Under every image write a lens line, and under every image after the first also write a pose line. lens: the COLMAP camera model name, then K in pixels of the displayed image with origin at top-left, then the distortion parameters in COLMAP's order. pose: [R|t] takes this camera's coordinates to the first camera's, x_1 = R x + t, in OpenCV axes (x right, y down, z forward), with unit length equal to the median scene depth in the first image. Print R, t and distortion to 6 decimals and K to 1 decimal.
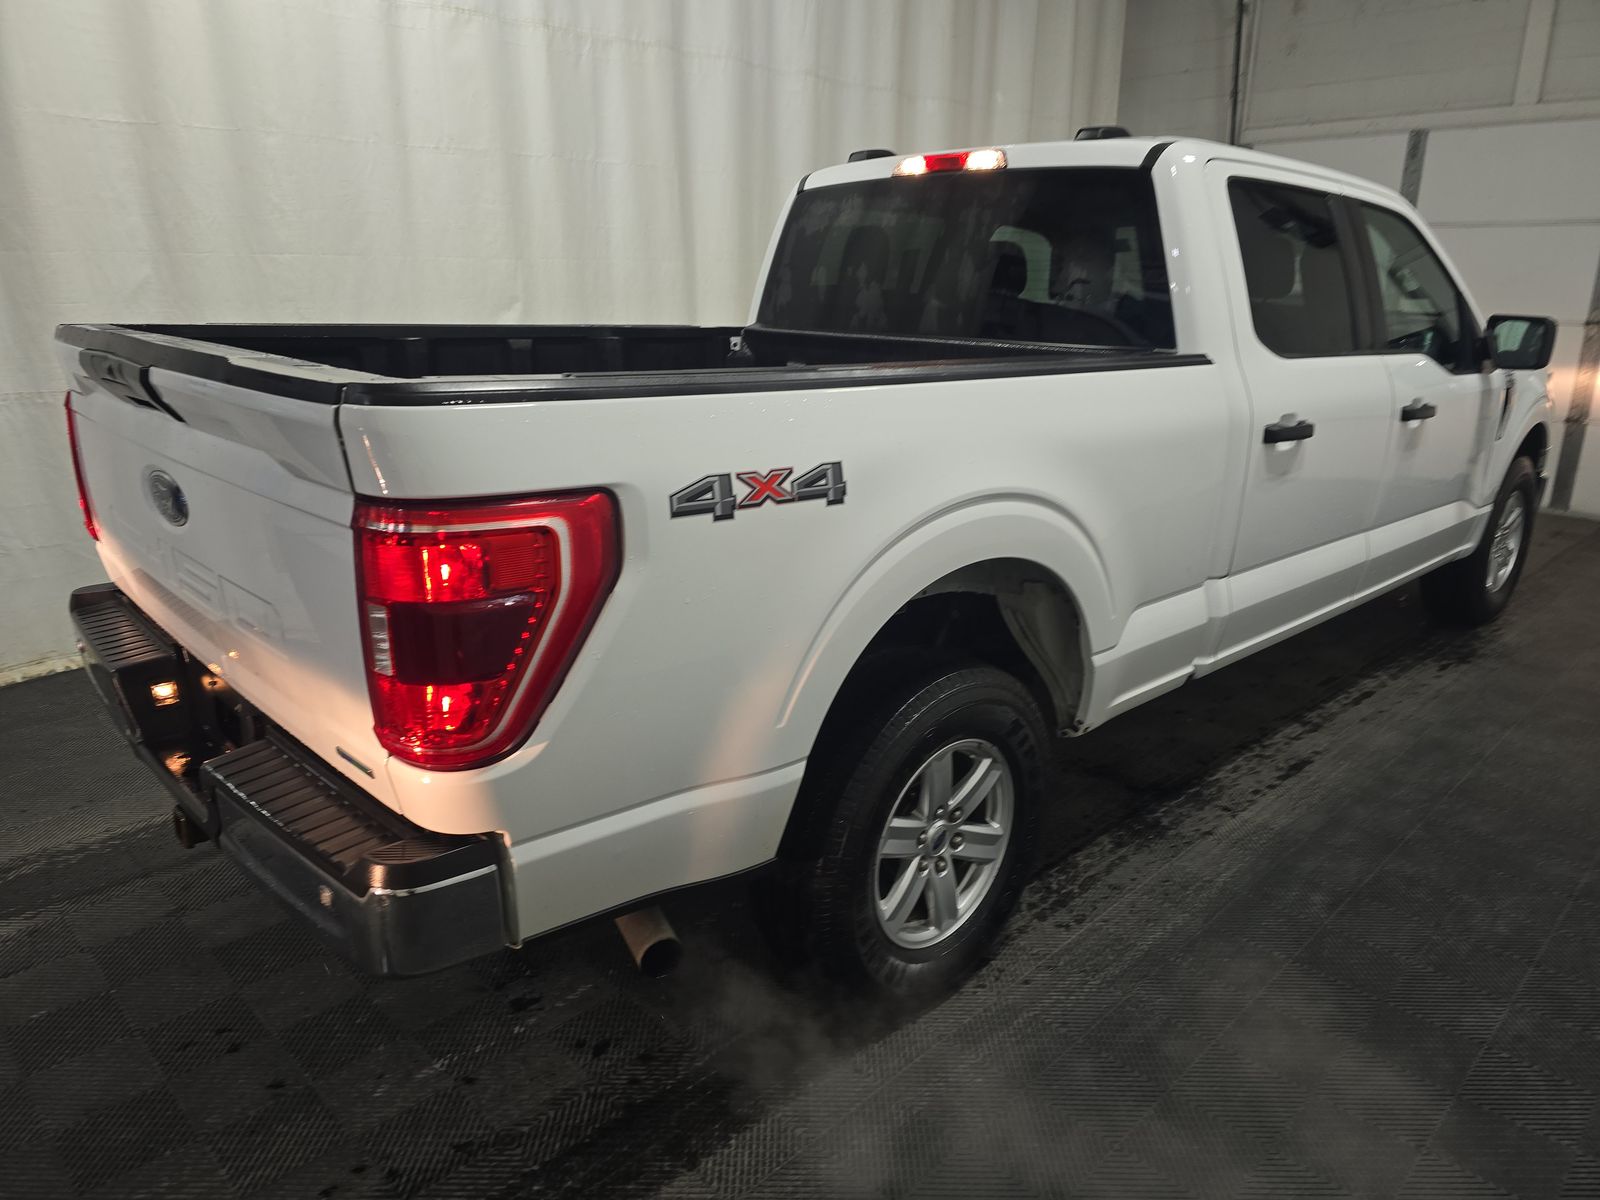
lens RADIAL K [[1064.8, 0, 804.1], [0, 1064.8, 598.2], [0, 0, 1]] dist [0.045961, -0.044609]
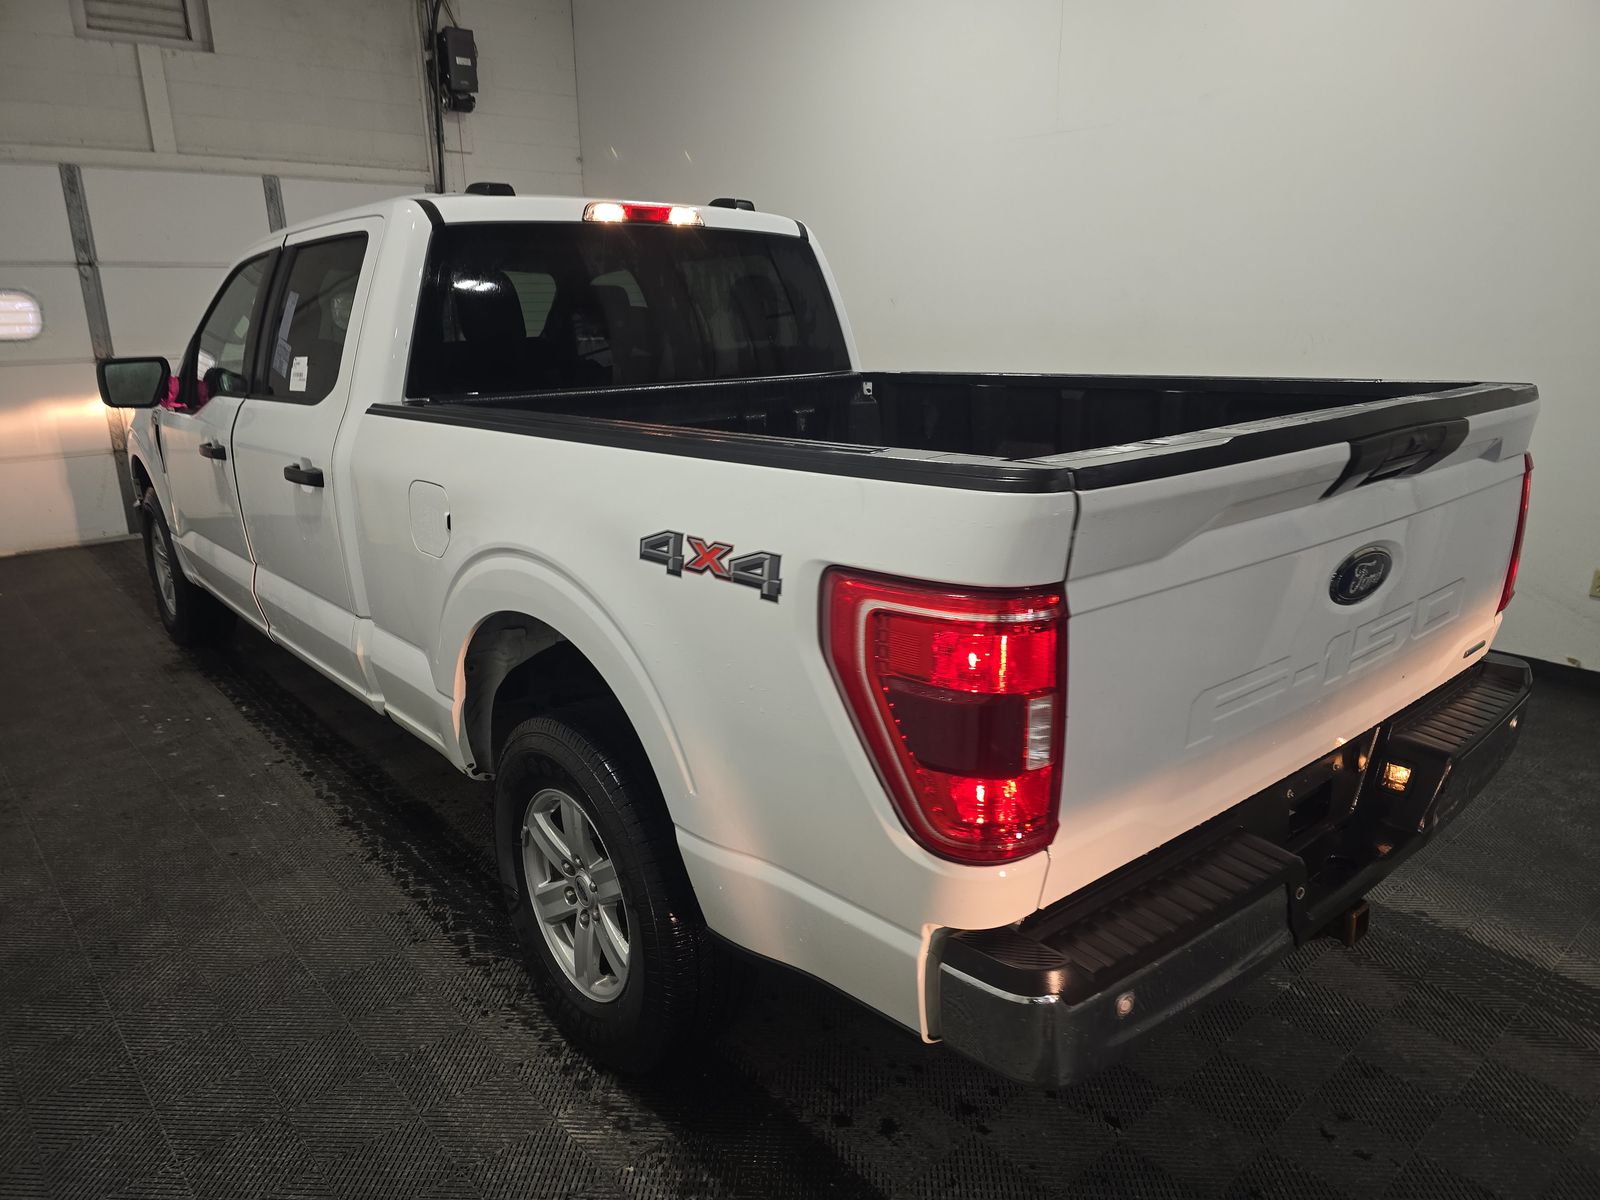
lens RADIAL K [[1064.8, 0, 804.1], [0, 1064.8, 598.2], [0, 0, 1]] dist [0.045961, -0.044609]
pose [[0.062277, -0.274081, 0.959688, -0.890074], [0.299773, 0.922294, 0.243948, -0.261923], [-0.951976, 0.272496, 0.139599, 0.780889]]
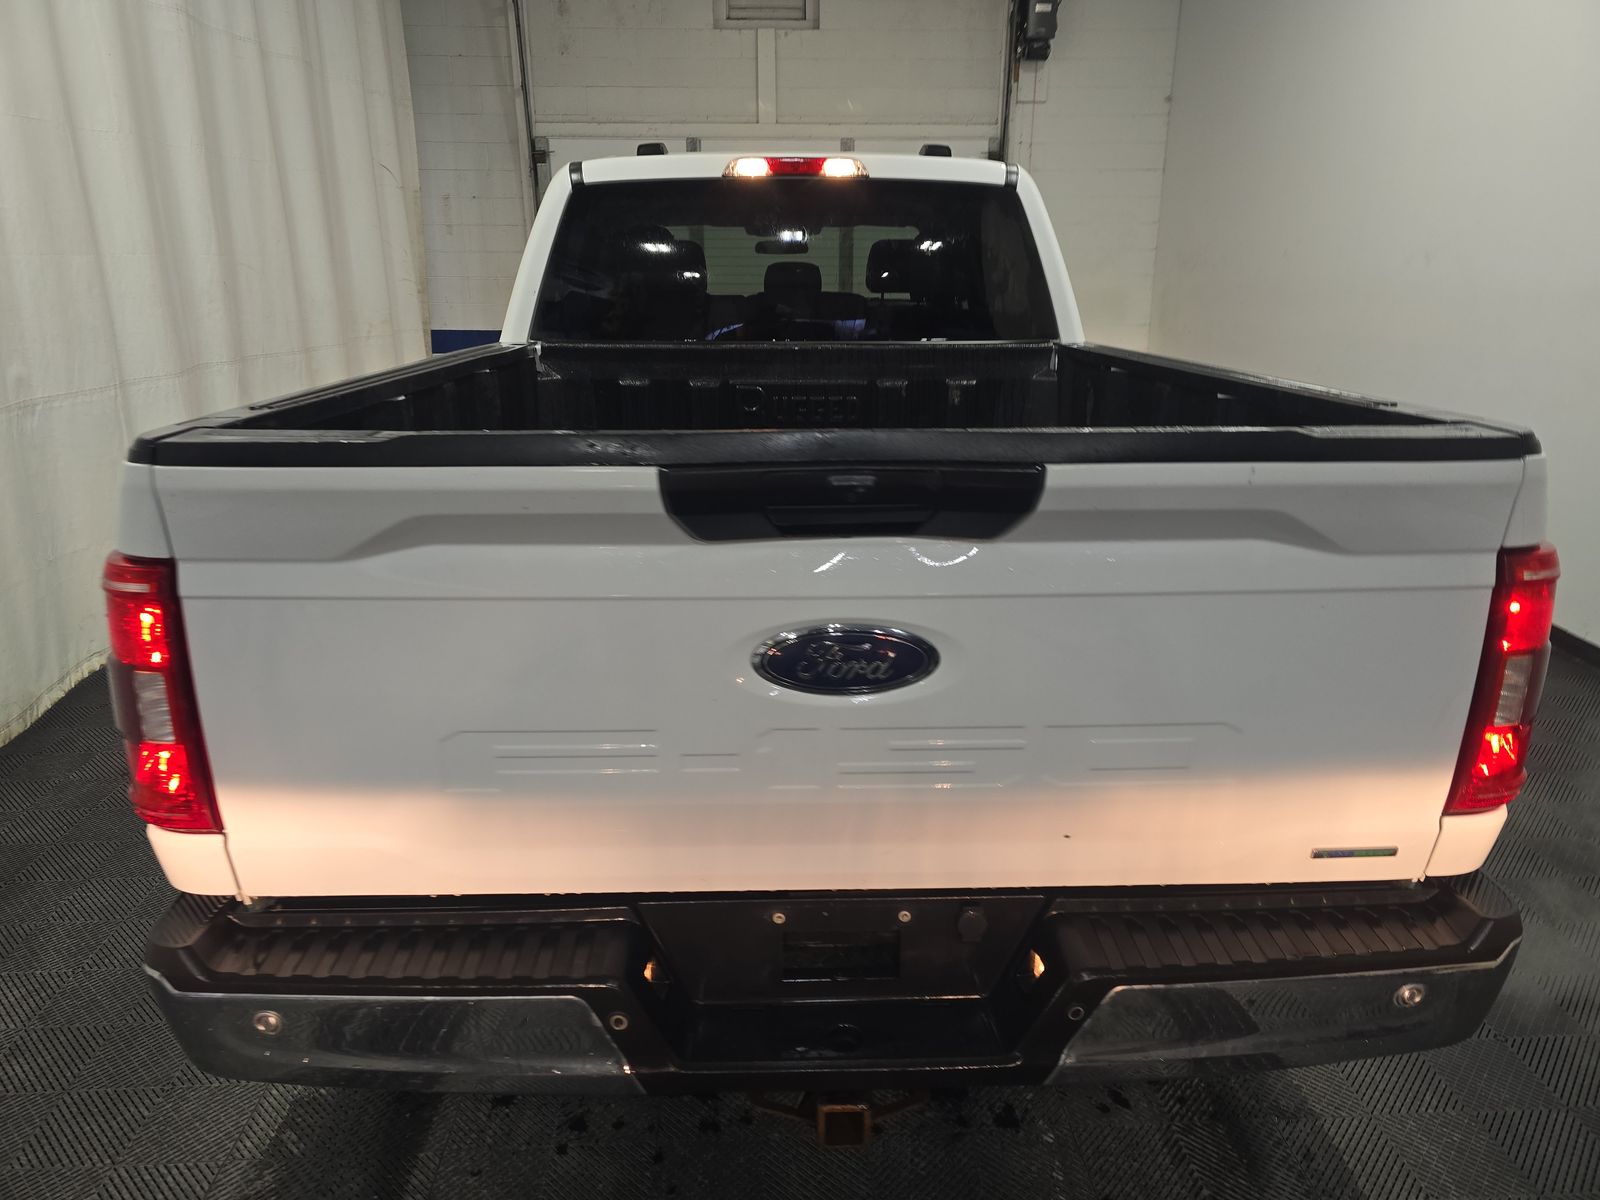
lens RADIAL K [[1064.8, 0, 804.1], [0, 1064.8, 598.2], [0, 0, 1]] dist [0.045961, -0.044609]
pose [[0.667377, -0.232648, 0.707448, -0.626984], [0.219541, 0.969197, 0.111620, -0.123026], [-0.711625, 0.080821, 0.697895, 0.320982]]
